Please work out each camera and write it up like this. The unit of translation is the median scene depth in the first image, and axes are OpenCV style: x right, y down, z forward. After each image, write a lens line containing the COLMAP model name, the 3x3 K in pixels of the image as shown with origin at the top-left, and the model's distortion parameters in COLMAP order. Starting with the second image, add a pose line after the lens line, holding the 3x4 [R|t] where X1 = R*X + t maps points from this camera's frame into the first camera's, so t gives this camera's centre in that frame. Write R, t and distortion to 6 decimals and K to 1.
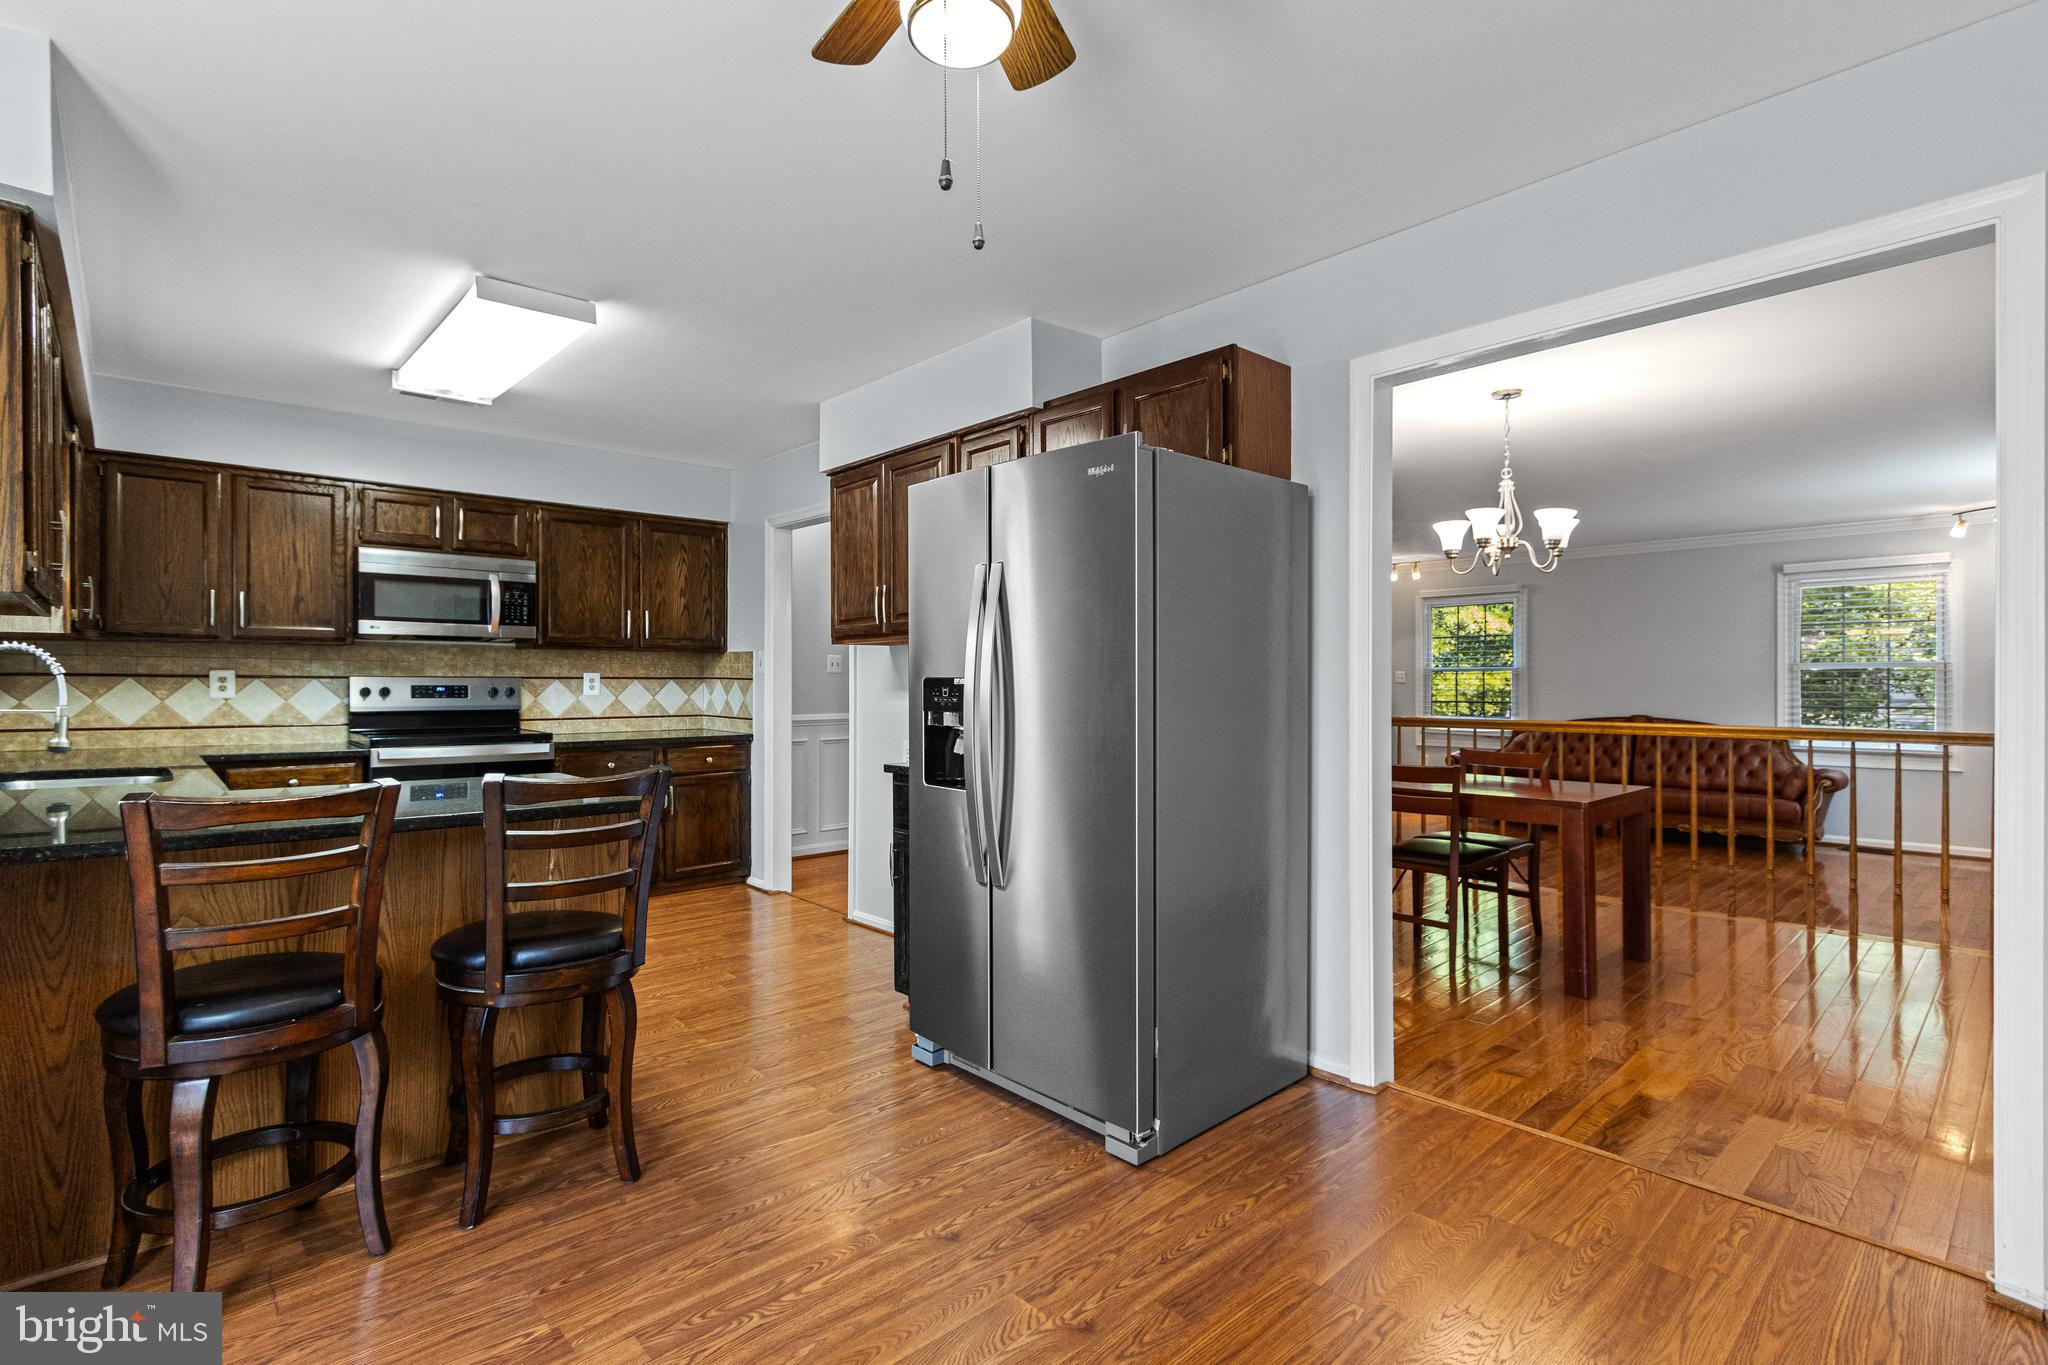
lens RADIAL K [[961.0, 0, 996.4], [0, 961.0, 679.5], [0, 0, 1]] dist [-0.001663, -0.000859]
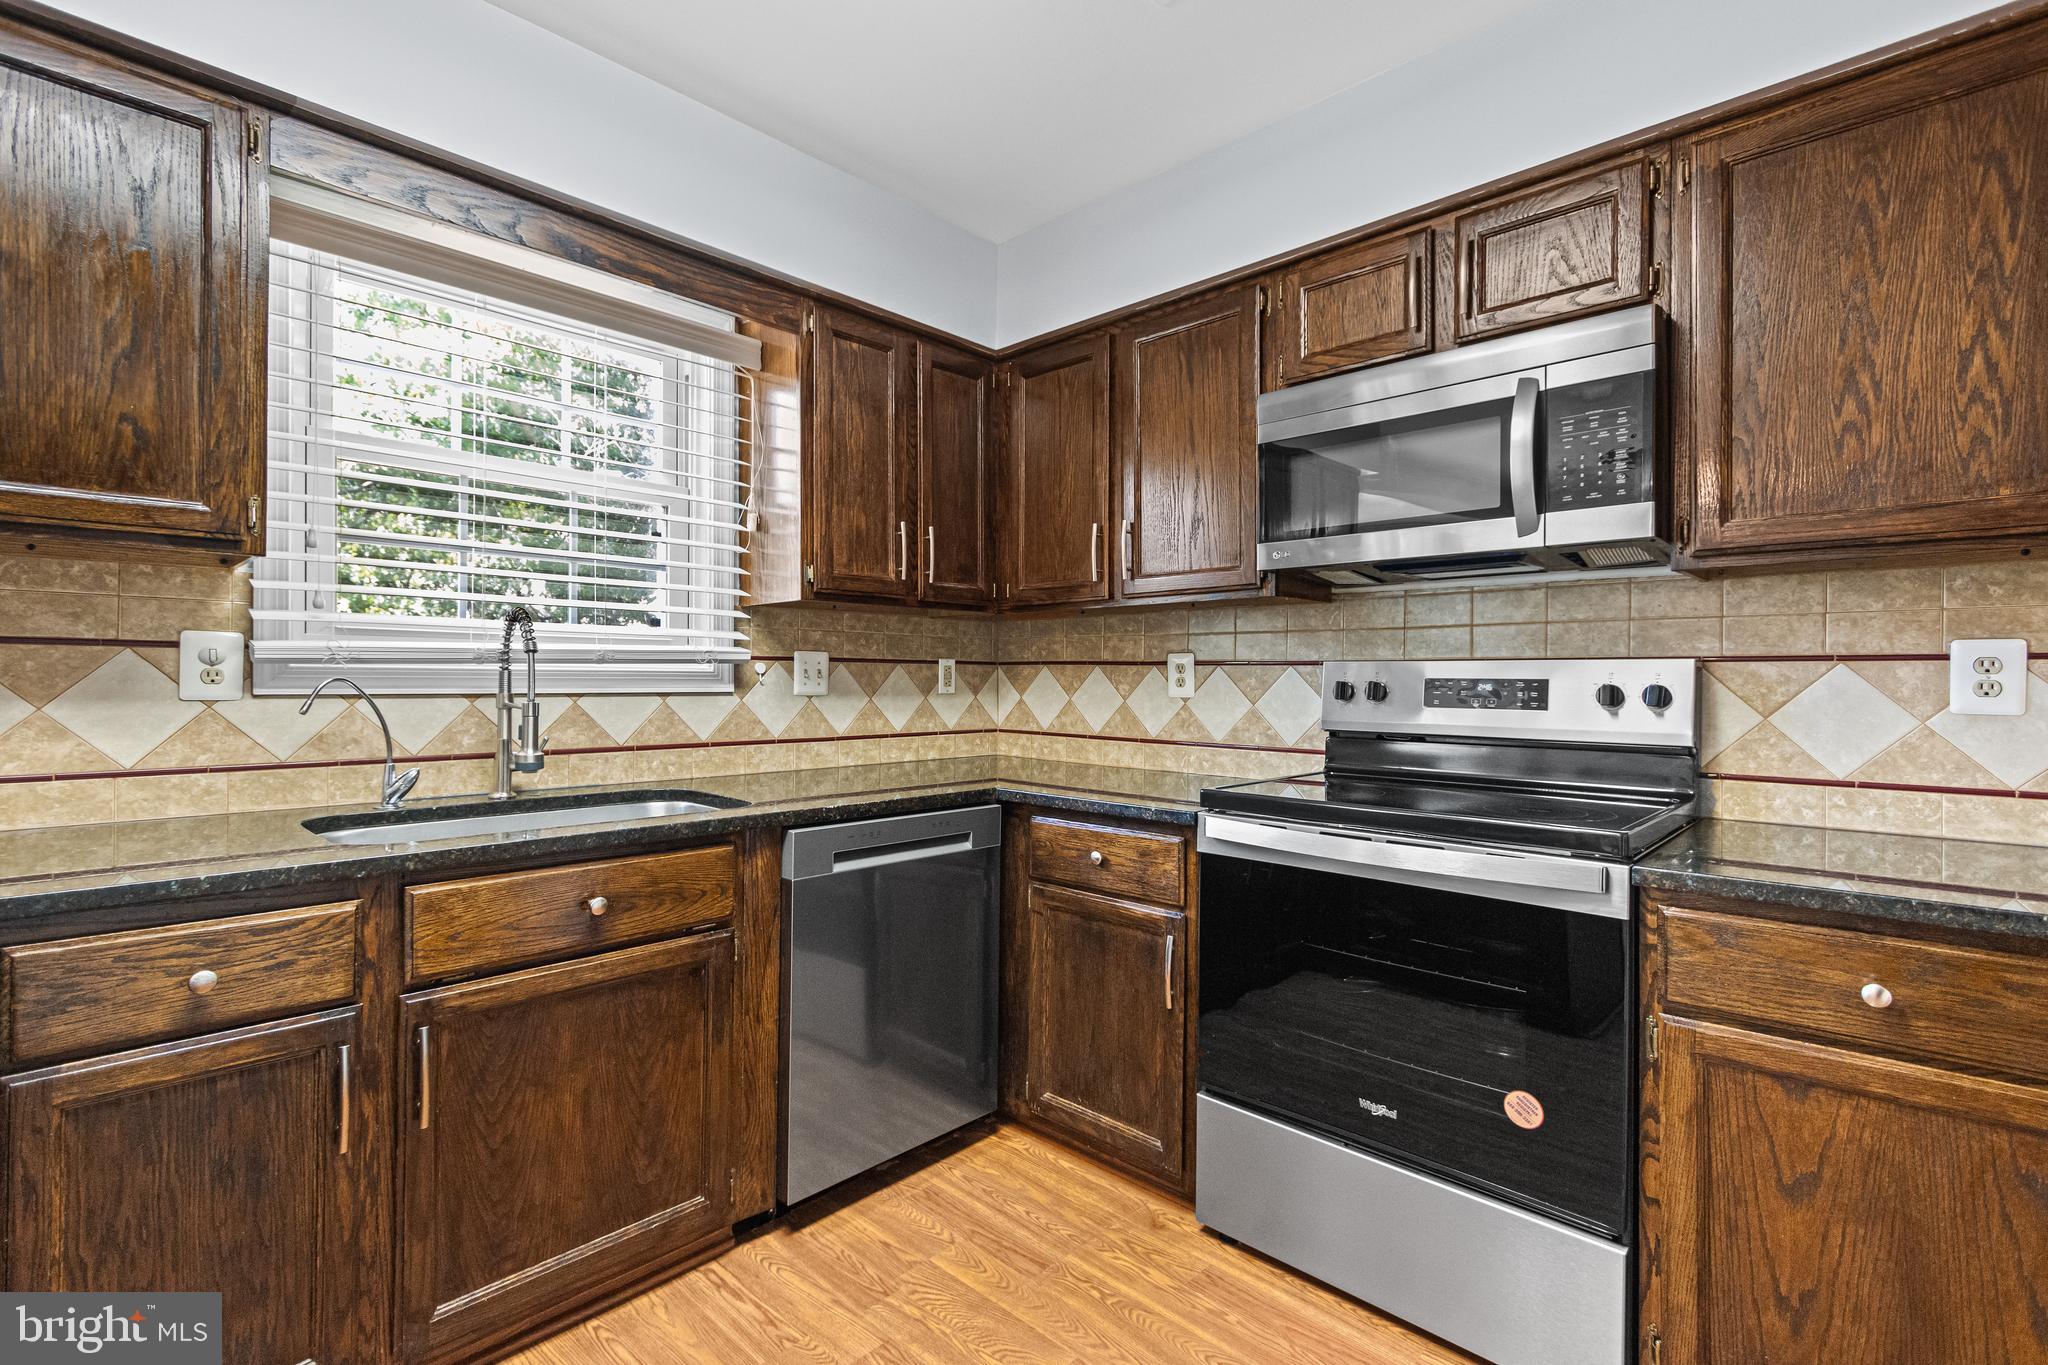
lens RADIAL K [[947.8, 0, 1015.8], [0, 947.8, 681.0], [0, 0, 1]] dist [0.006040, 0.000743]
pose [[0.082935, 0.001644, -0.996554, -0.153079], [-0.002154, 0.999997, 0.001471, 0.006204], [0.996553, 0.002024, 0.082939, 0.677659]]
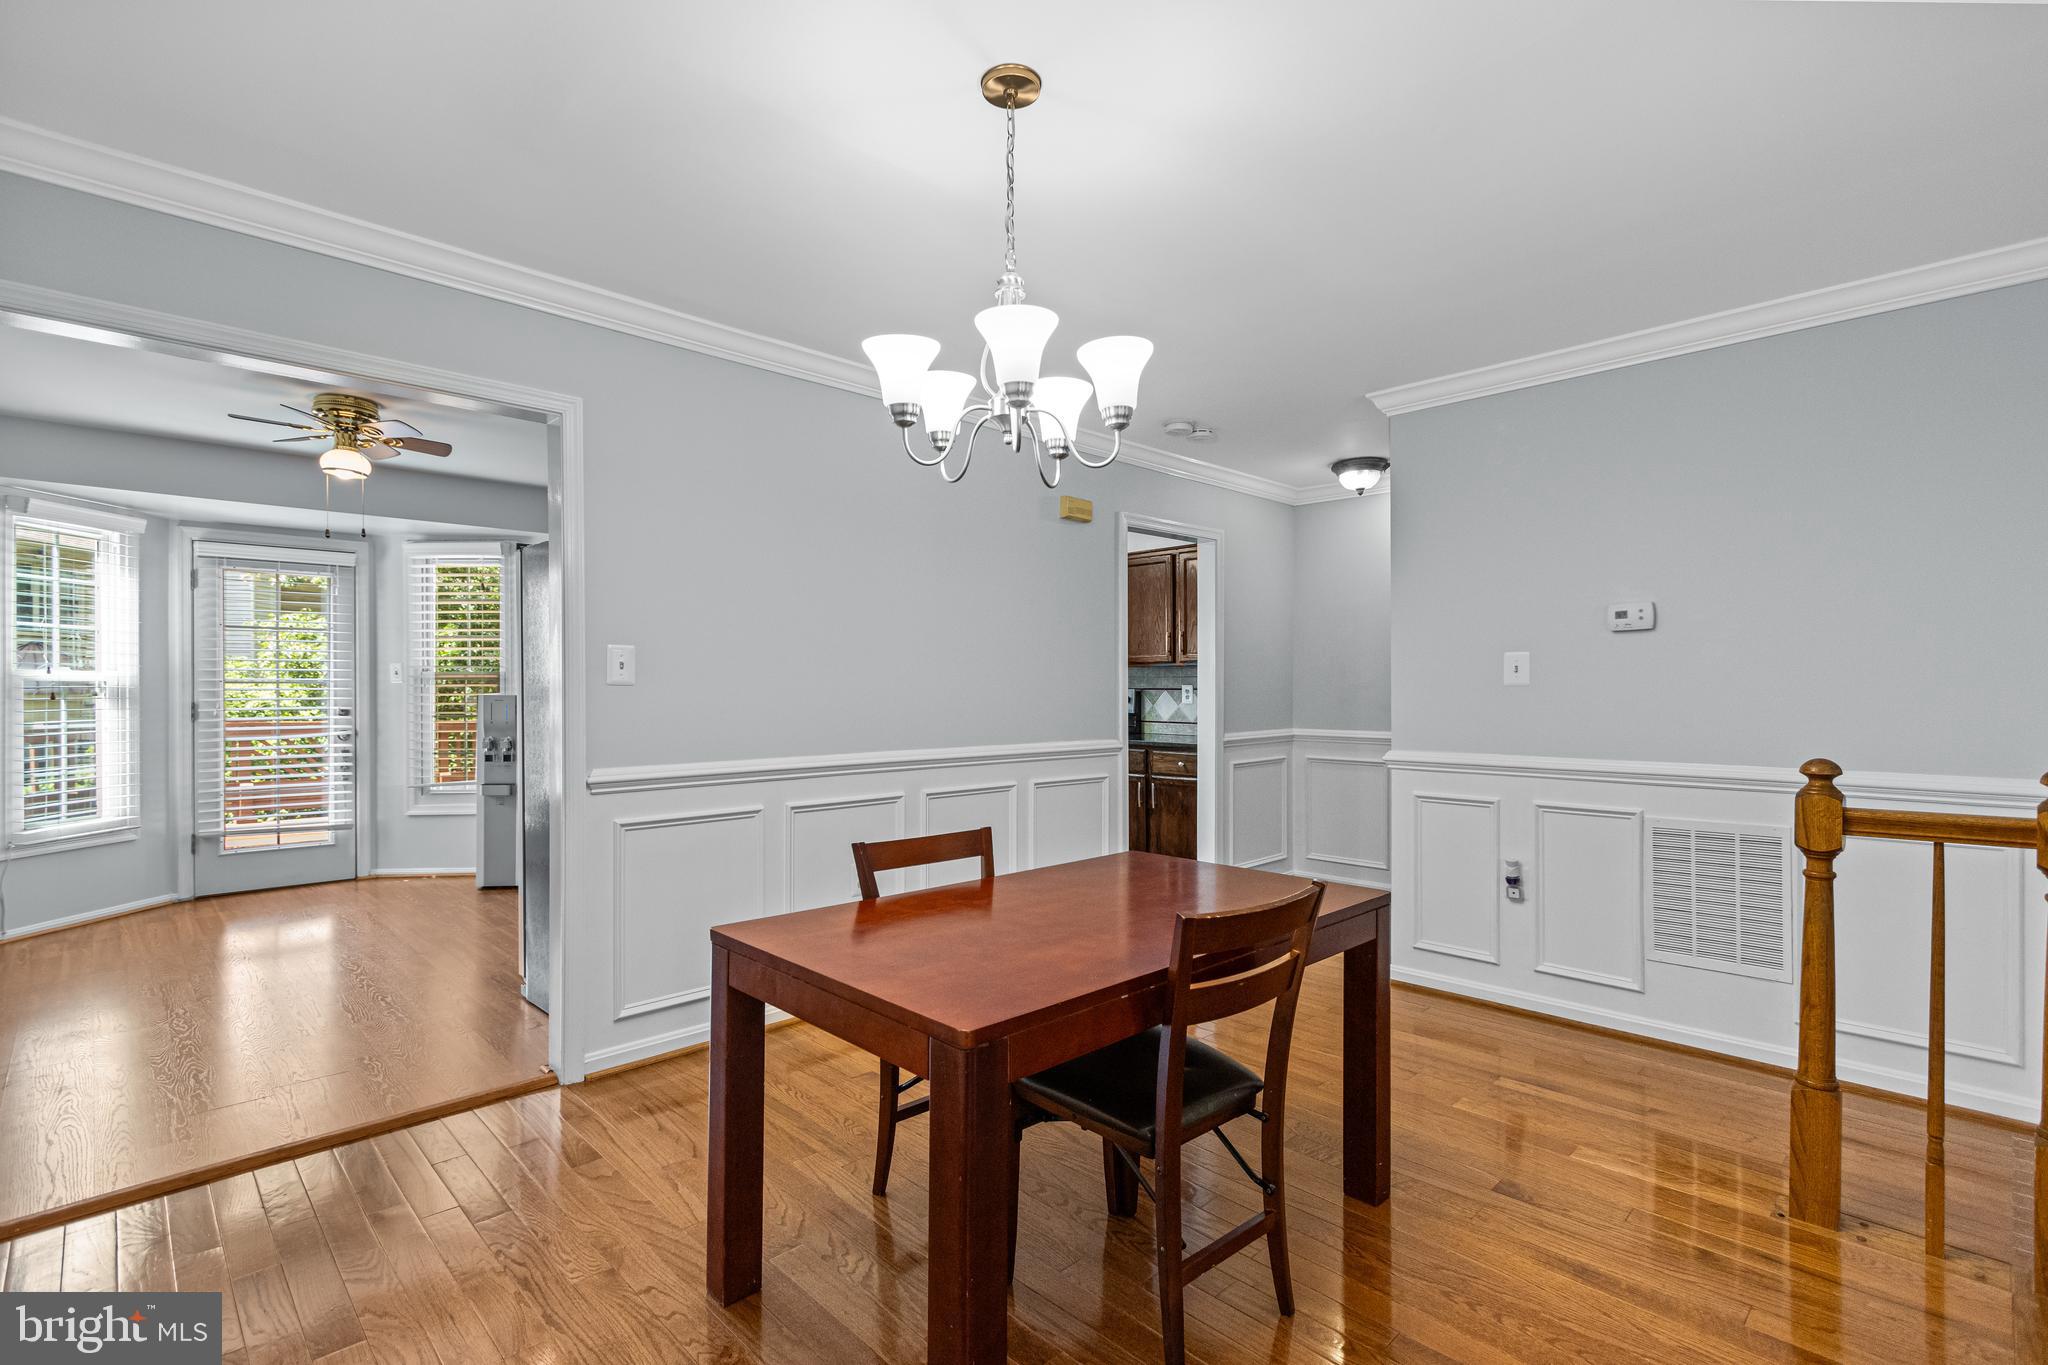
lens RADIAL K [[964.5, 0, 1019.7], [0, 964.5, 690.5], [0, 0, 1]] dist [0.011770, -0.000272]
pose [[0.037685, 0.005943, -0.999272, 0.755923], [0.002223, 0.999979, 0.006031, -0.007161], [0.999287, -0.002449, 0.037671, 0.747703]]
